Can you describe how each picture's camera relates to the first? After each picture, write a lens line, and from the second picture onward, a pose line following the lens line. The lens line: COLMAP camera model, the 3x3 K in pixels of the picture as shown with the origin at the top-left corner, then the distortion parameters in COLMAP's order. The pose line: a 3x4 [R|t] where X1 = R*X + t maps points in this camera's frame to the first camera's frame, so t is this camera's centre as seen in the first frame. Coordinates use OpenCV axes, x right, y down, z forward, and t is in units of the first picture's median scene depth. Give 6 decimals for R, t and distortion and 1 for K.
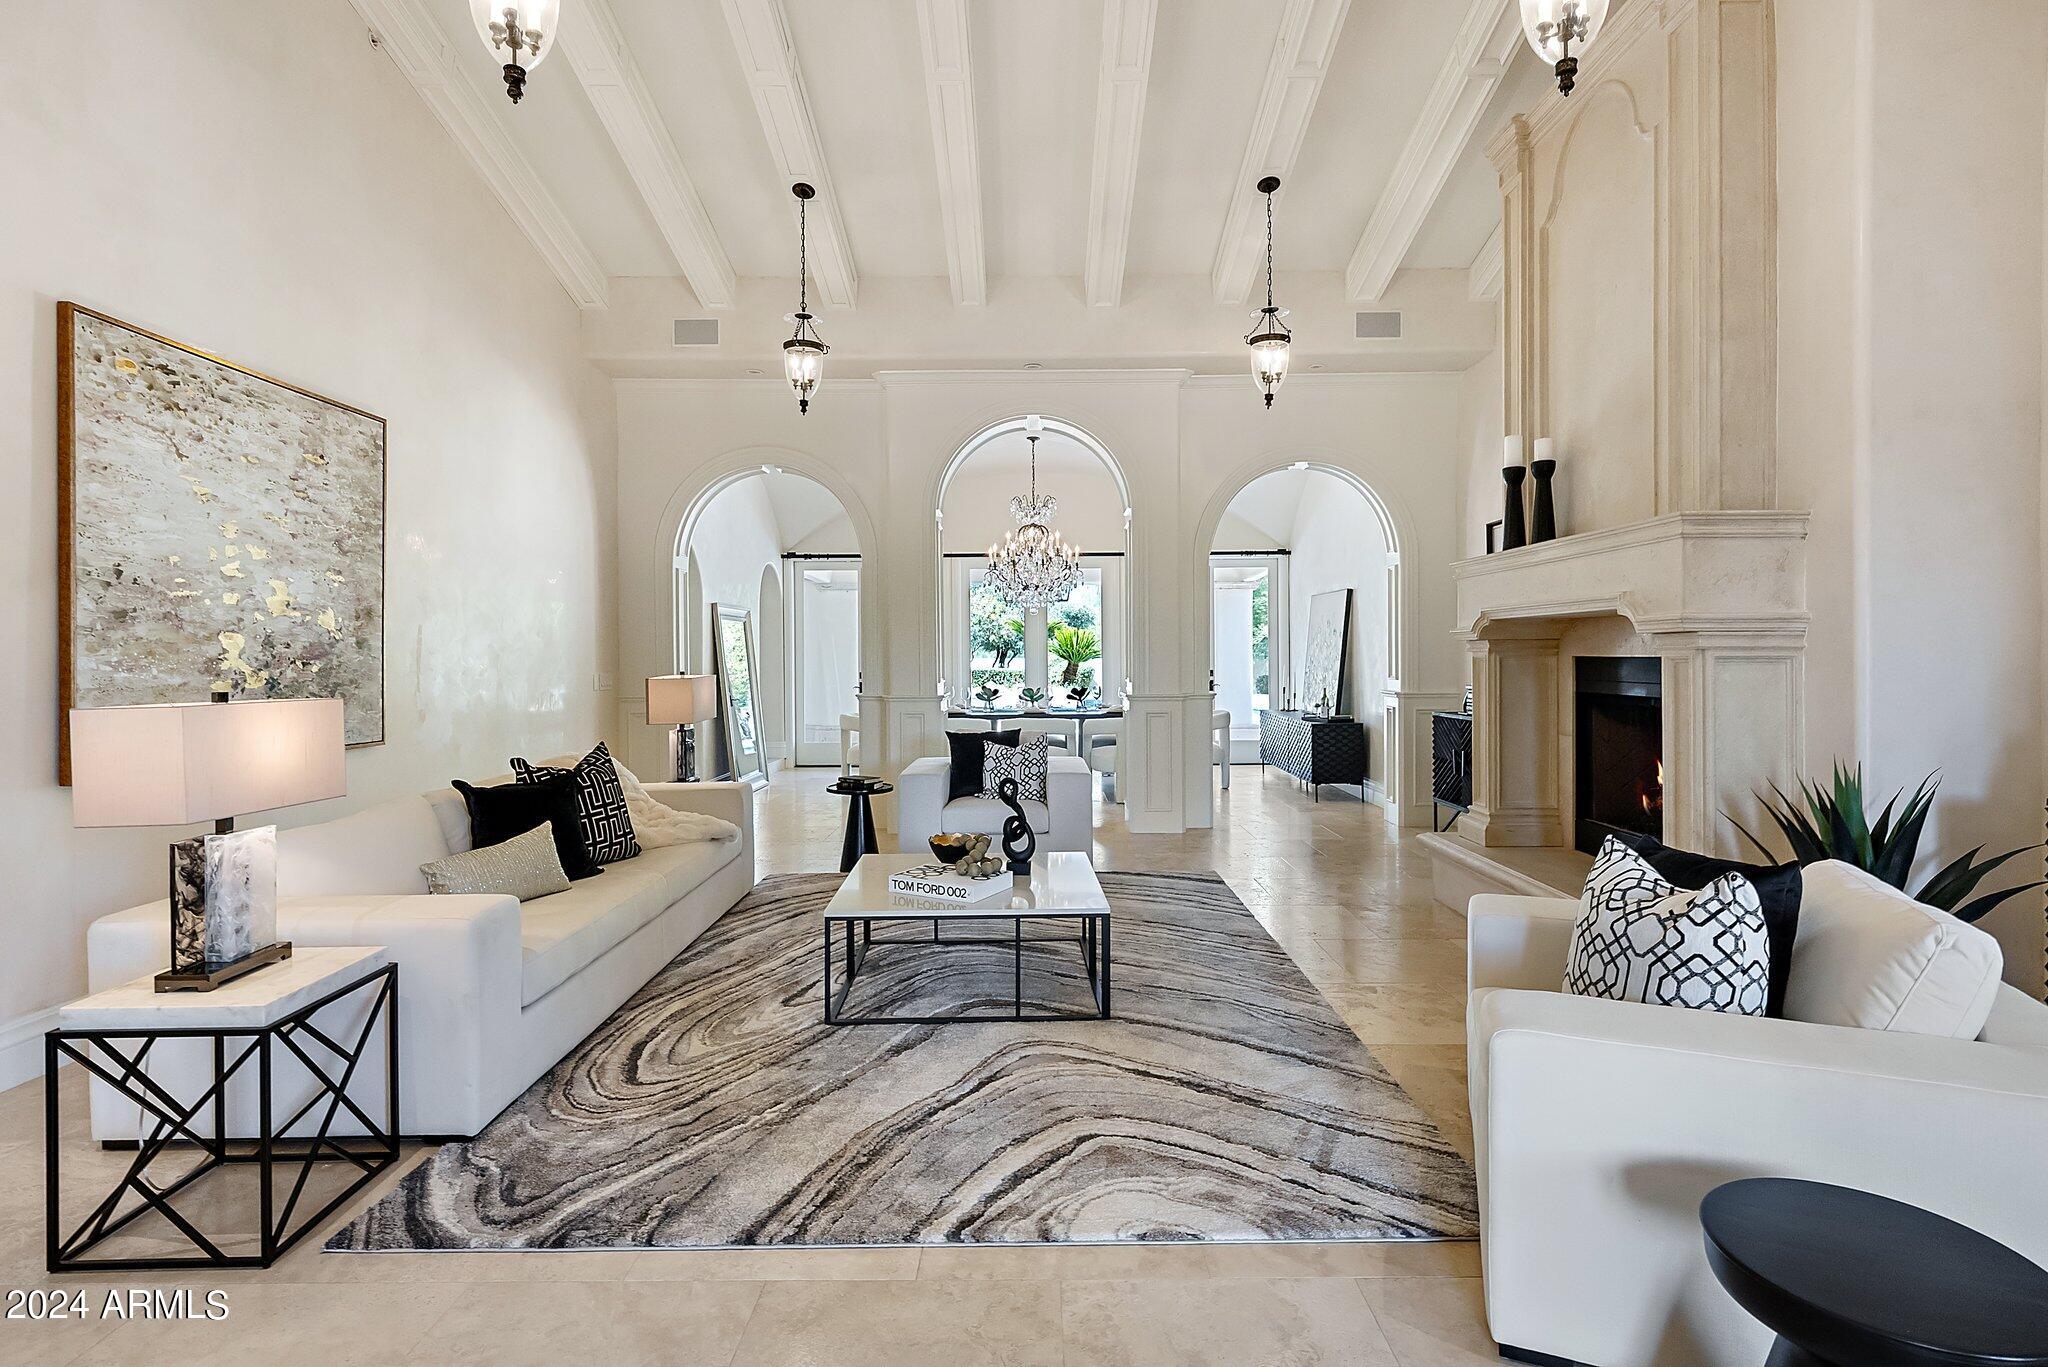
lens RADIAL K [[974.2, 0, 1039.3], [0, 974.2, 666.3], [0, 0, 1]] dist [-0.000108, -0.000010]
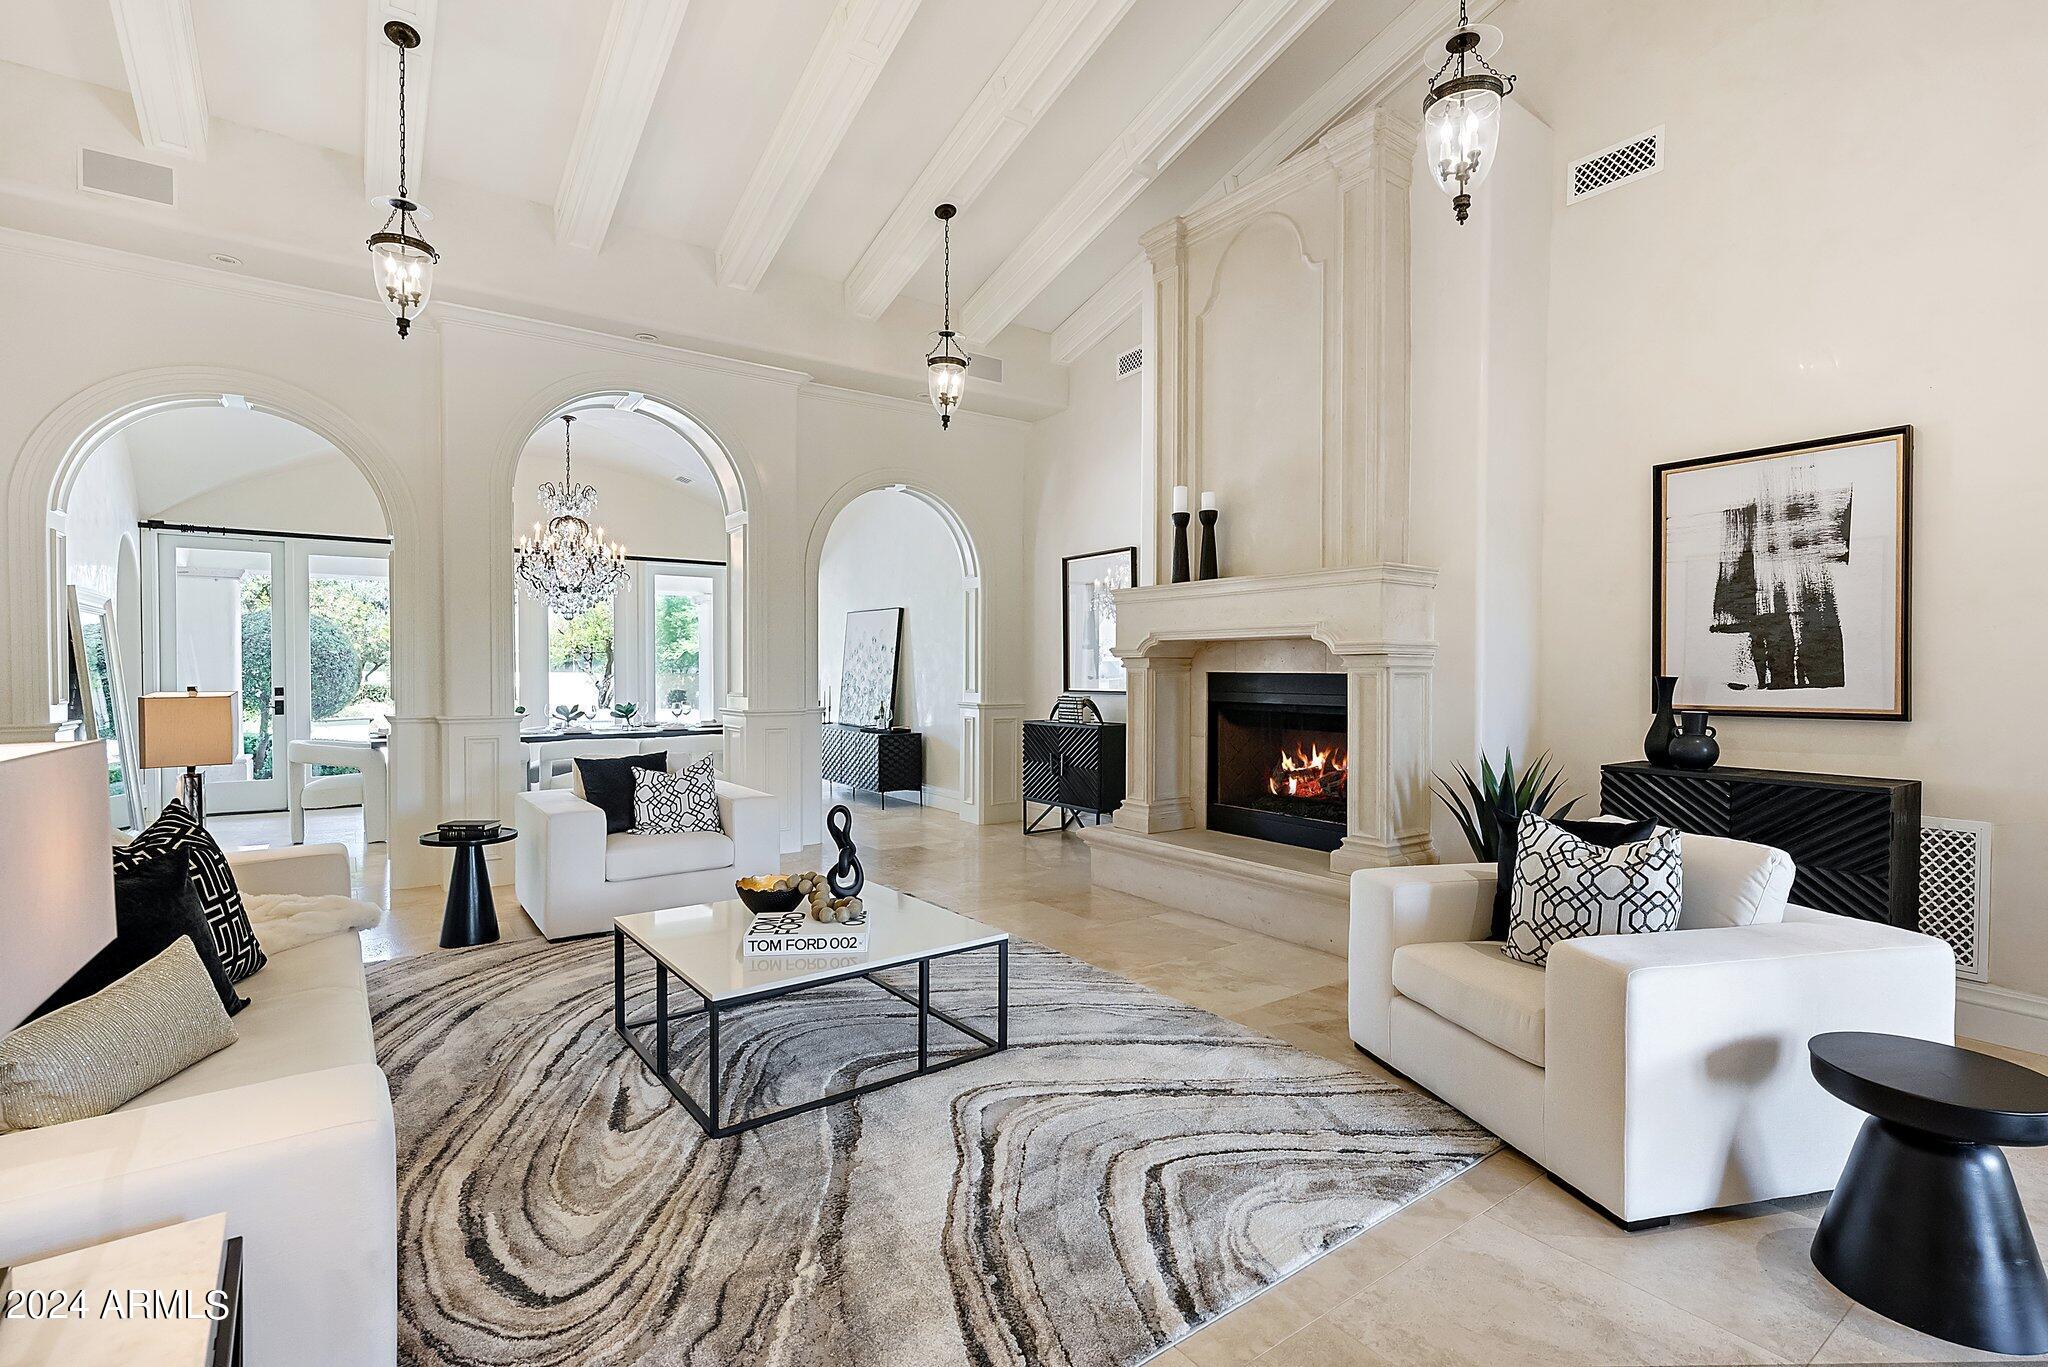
lens RADIAL K [[926.5, 0, 1013.8], [0, 926.5, 688.3], [0, 0, 1]] dist [0.000376, -0.000605]
pose [[0.815983, -0.003419, 0.578065, -0.389984], [-0.001161, 0.999971, 0.007554, 0.001605], [-0.578074, -0.006836, 0.815955, 0.225002]]
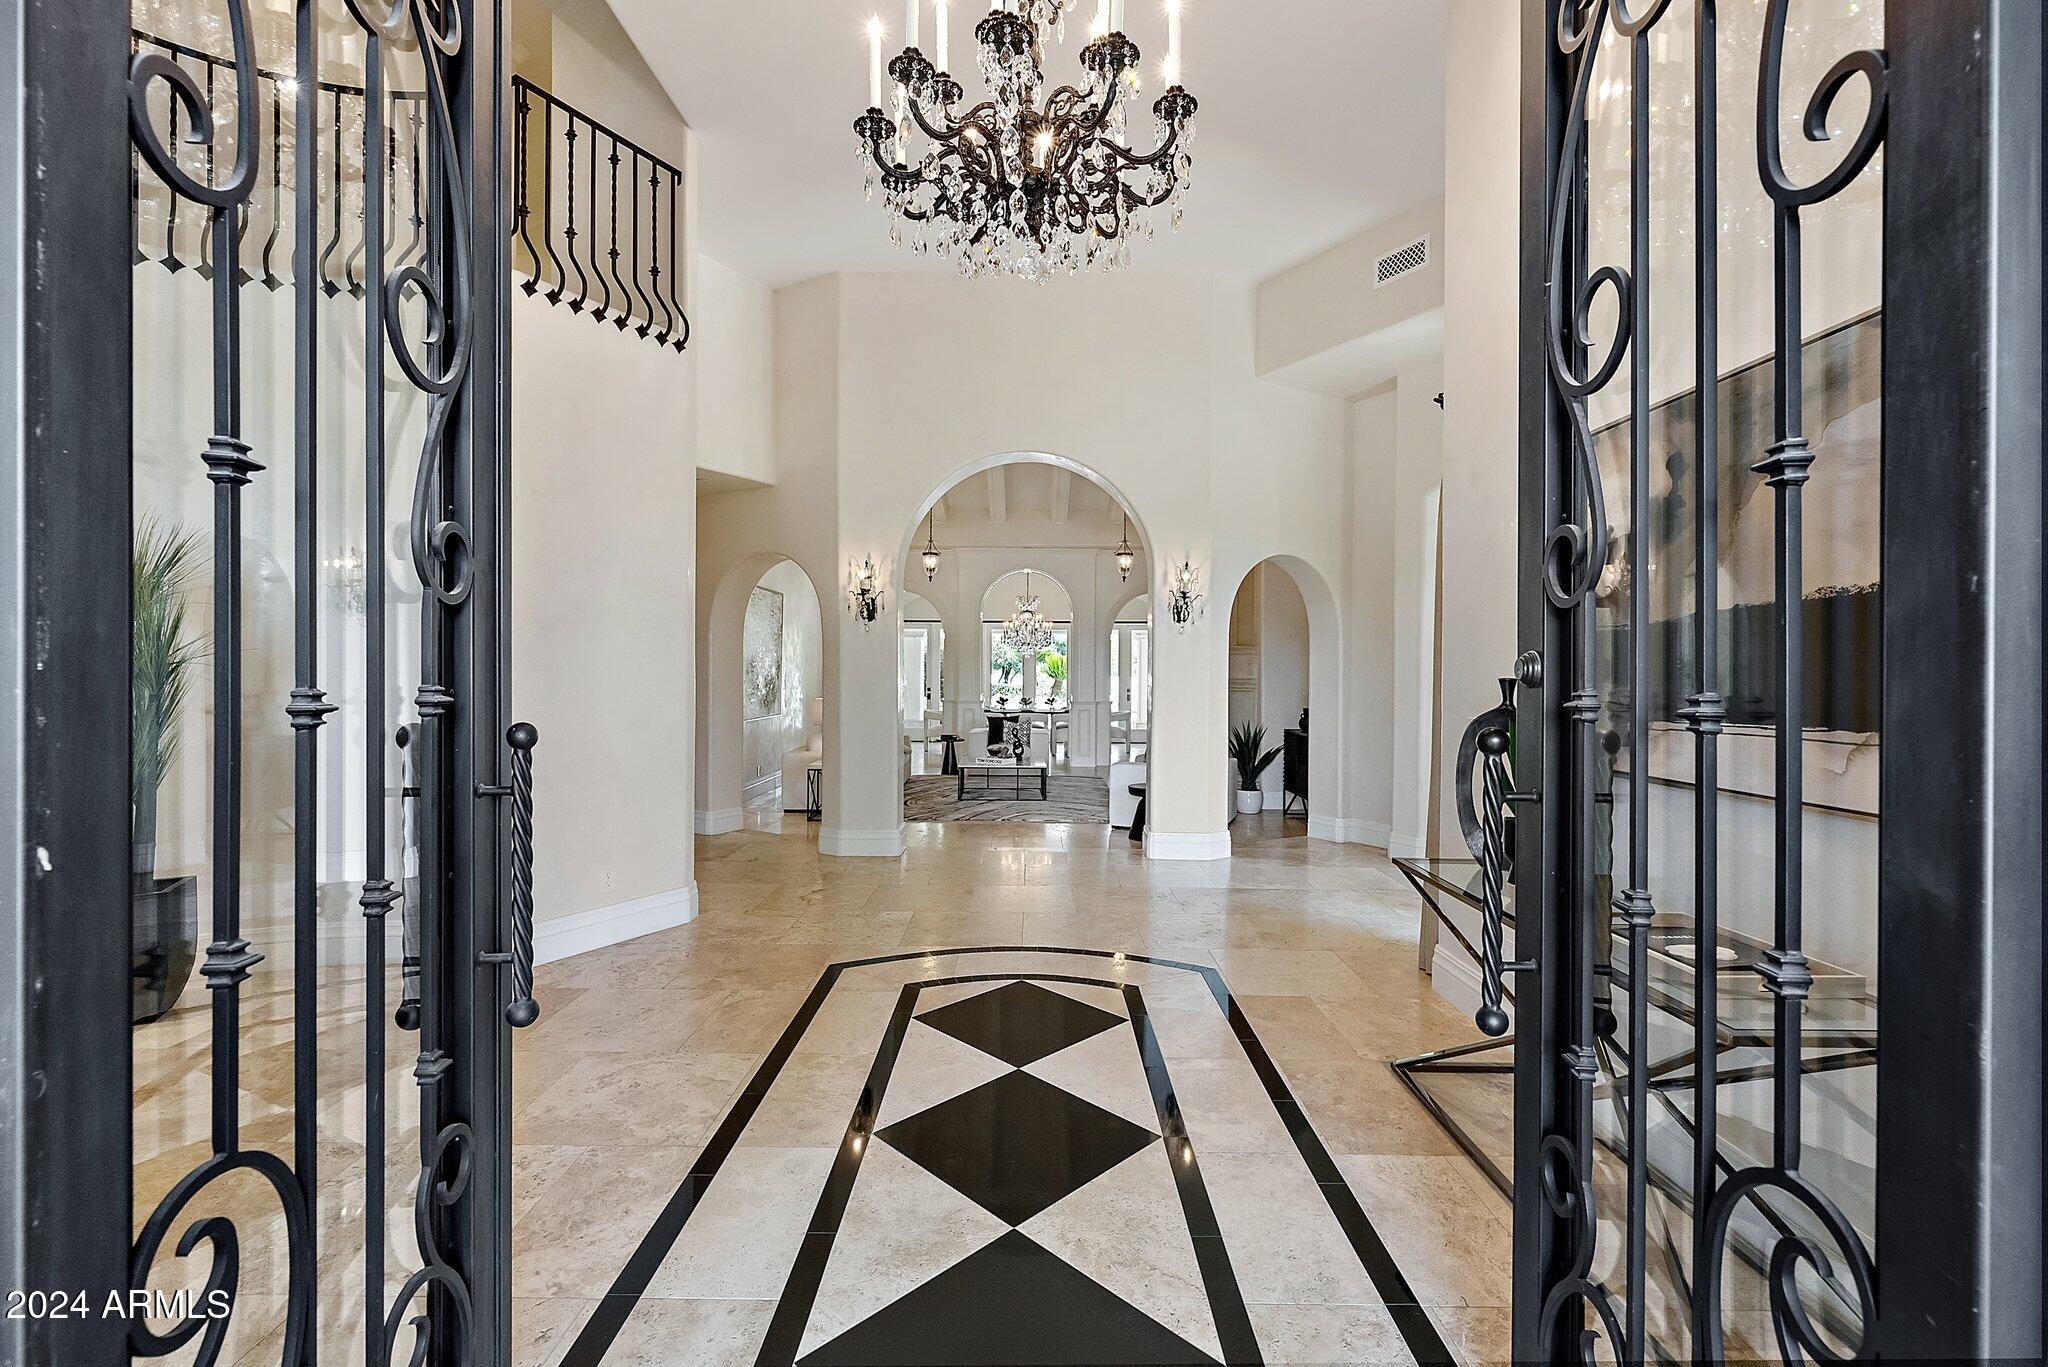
lens RADIAL K [[877.0, 0, 1022.6], [0, 877.0, 681.0], [0, 0, 1]] dist [-0.000476, -0.000016]
pose [[0.999809, 0.010790, -0.016304, 0.032610], [-0.010770, 0.999941, 0.001312, -0.028716], [0.016317, -0.001136, 0.999866, -1.653772]]
